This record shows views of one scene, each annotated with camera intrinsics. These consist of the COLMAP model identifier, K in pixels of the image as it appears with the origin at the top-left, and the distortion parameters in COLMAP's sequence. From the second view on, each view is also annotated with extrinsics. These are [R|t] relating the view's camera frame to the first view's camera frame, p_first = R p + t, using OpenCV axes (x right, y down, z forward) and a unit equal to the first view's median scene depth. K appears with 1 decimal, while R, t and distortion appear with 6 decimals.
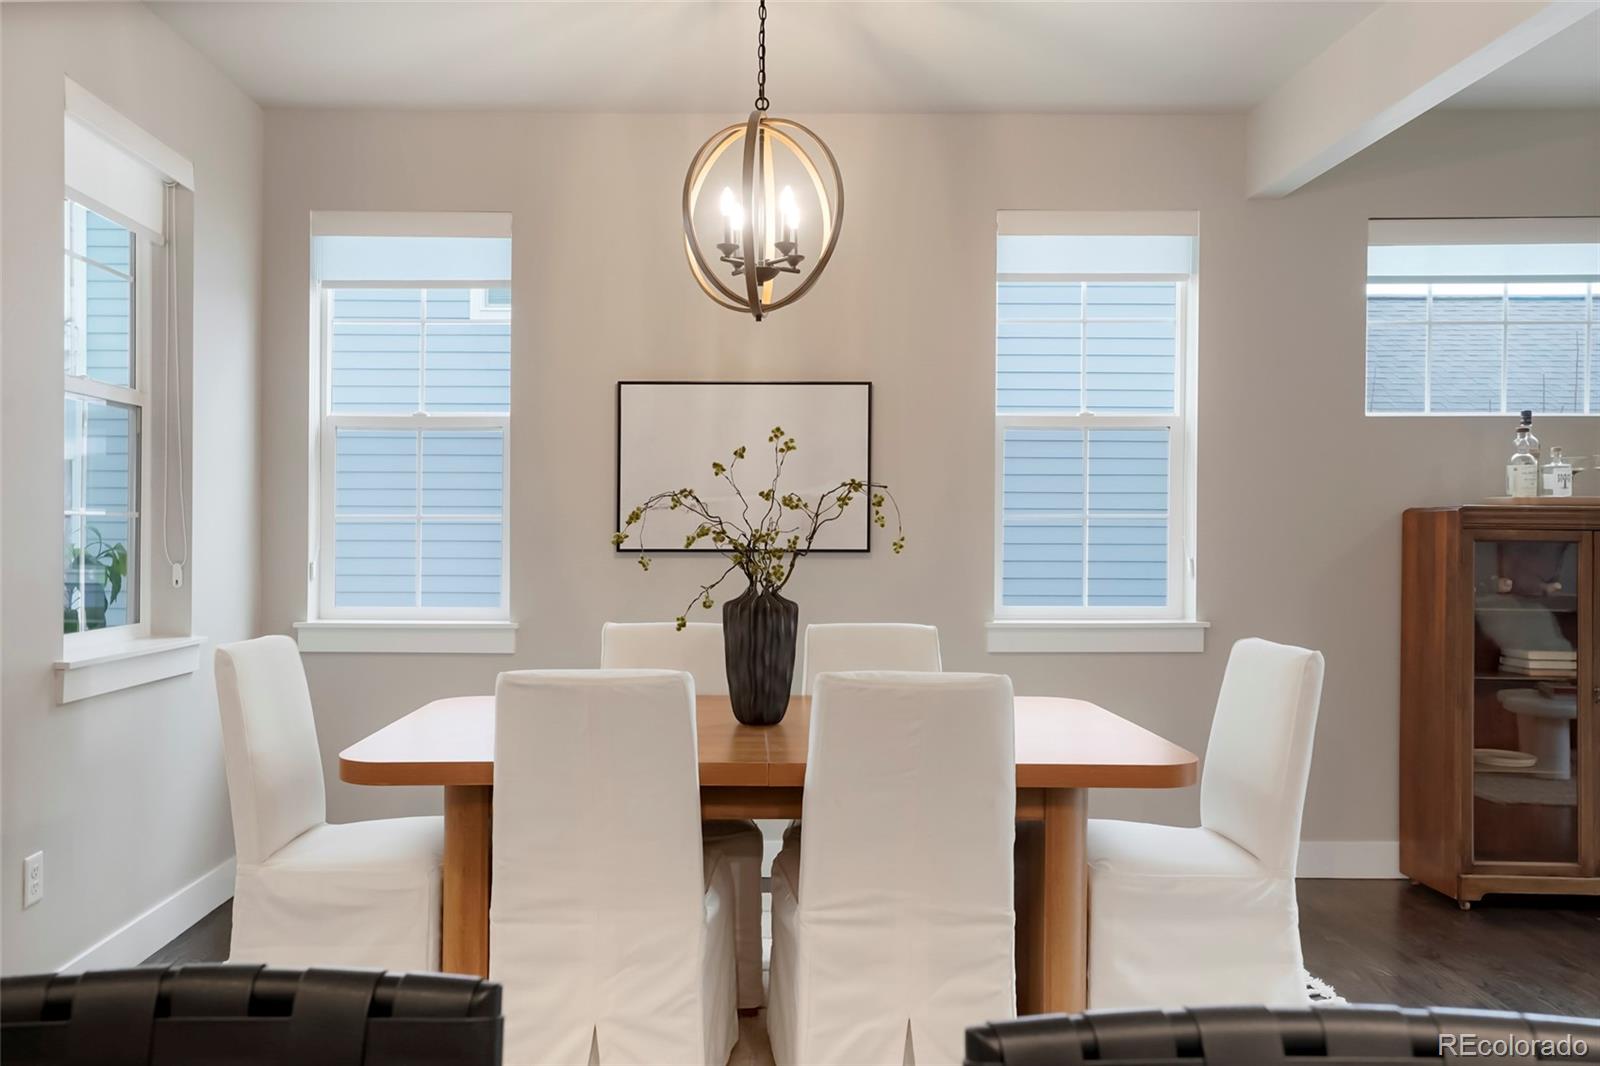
lens RADIAL K [[1255.0, 0, 725.7], [0, 1255.0, 540.8], [0, 0, 1]] dist [0.025153, 0.001623]
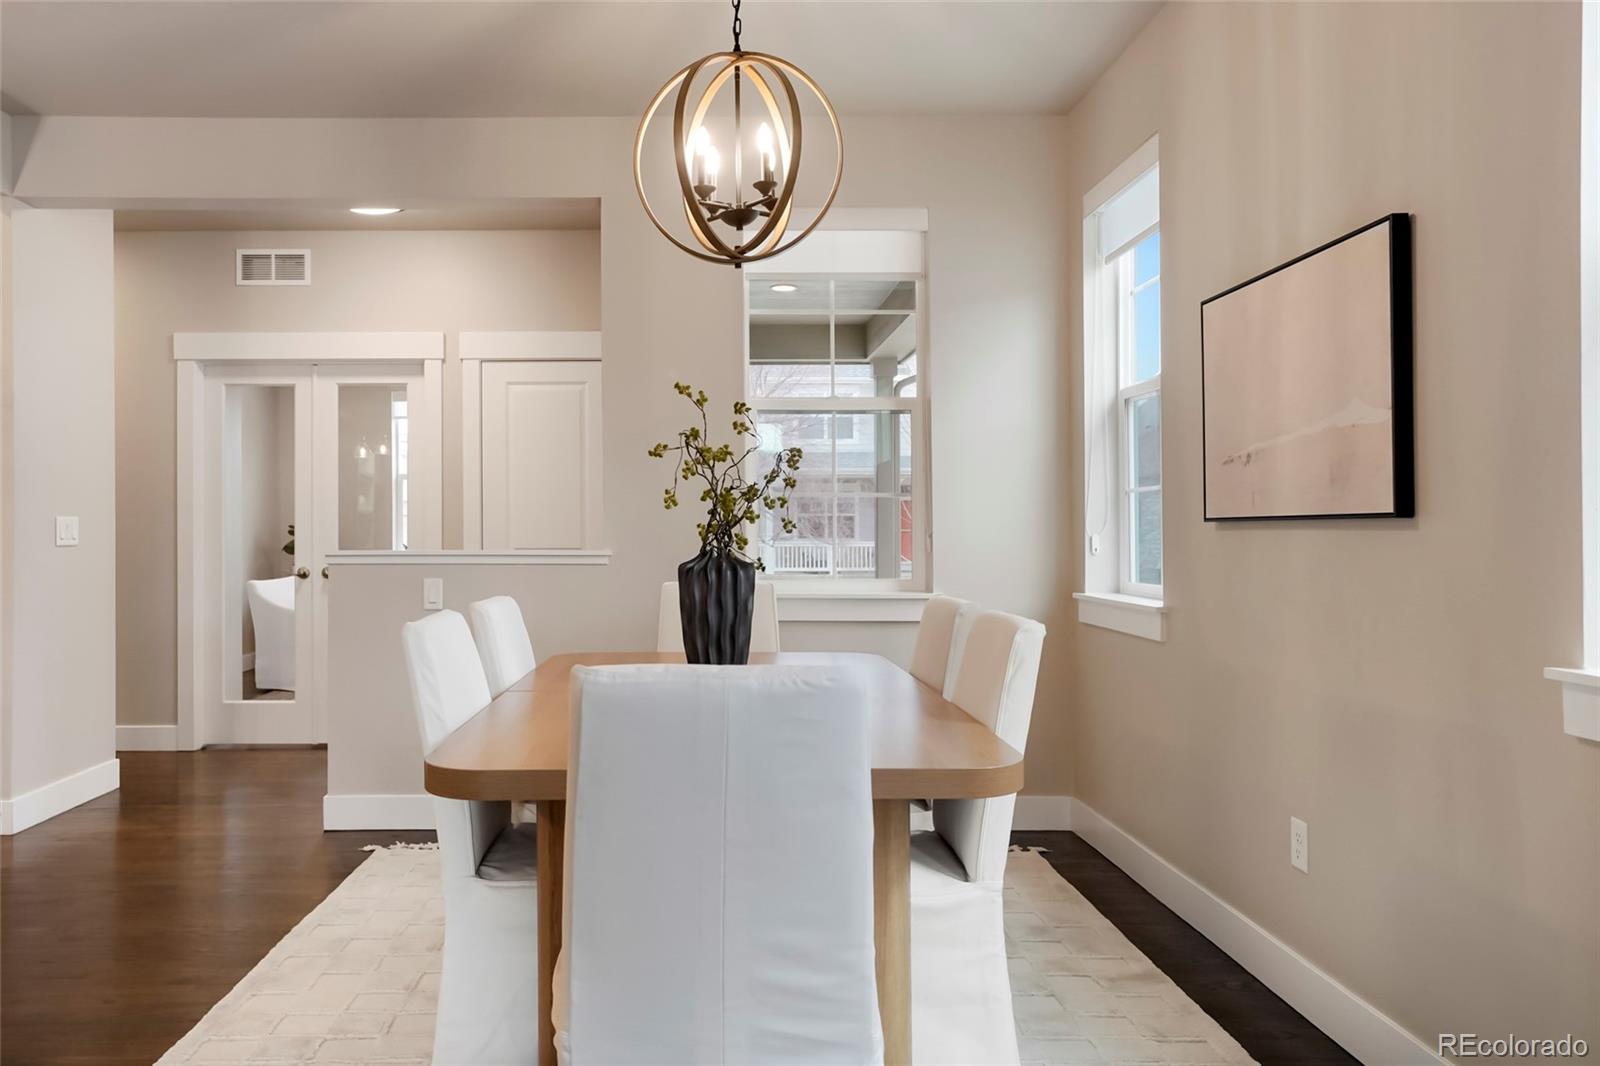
lens RADIAL K [[1202.3, 0, 703.1], [0, 1202.3, 534.3], [0, 0, 1]] dist [0.021571, 0.007170]
pose [[-0.003815, -0.000494, -0.999993, 0.760132], [-0.006517, 0.999979, -0.000469, 0.021664], [0.999971, 0.006515, -0.003818, 0.793380]]
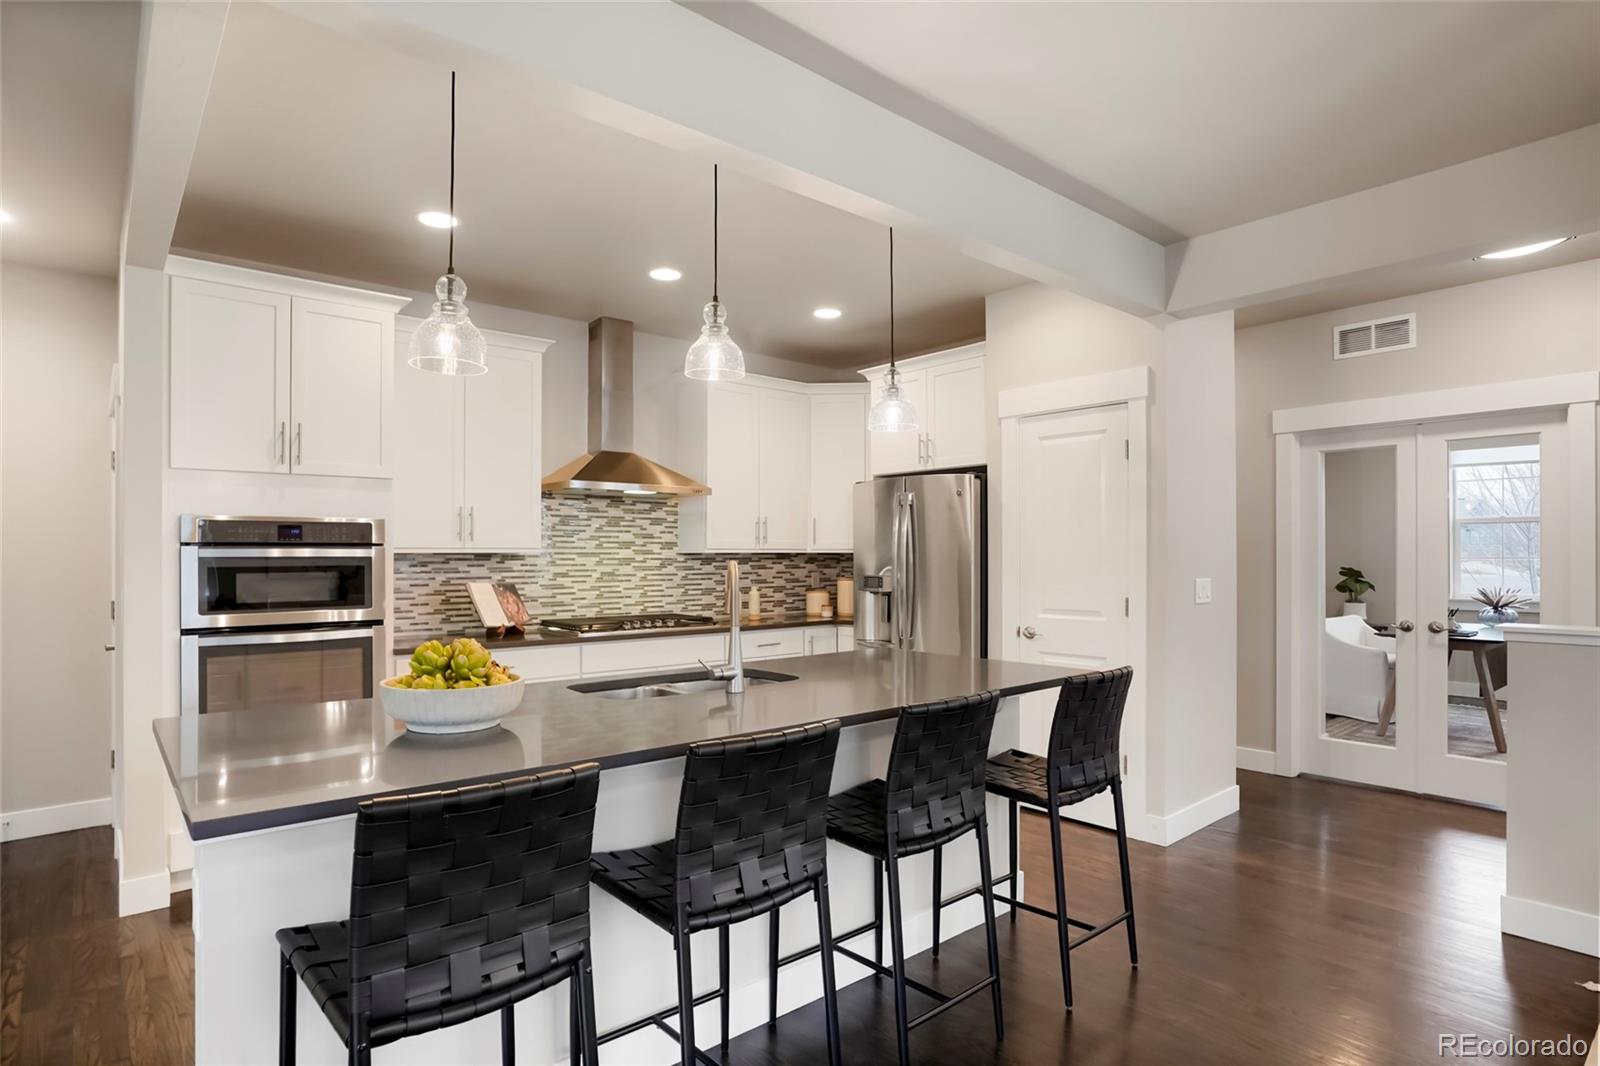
lens RADIAL K [[846.7, 0, 784.7], [0, 846.7, 552.3], [0, 0, 1]] dist [-0.049792, 0.031947]
pose [[-0.765281, -0.005250, -0.643674, 0.538460], [-0.006671, 0.999978, -0.000224, -0.022767], [0.643661, 0.004122, -0.765299, 0.568888]]
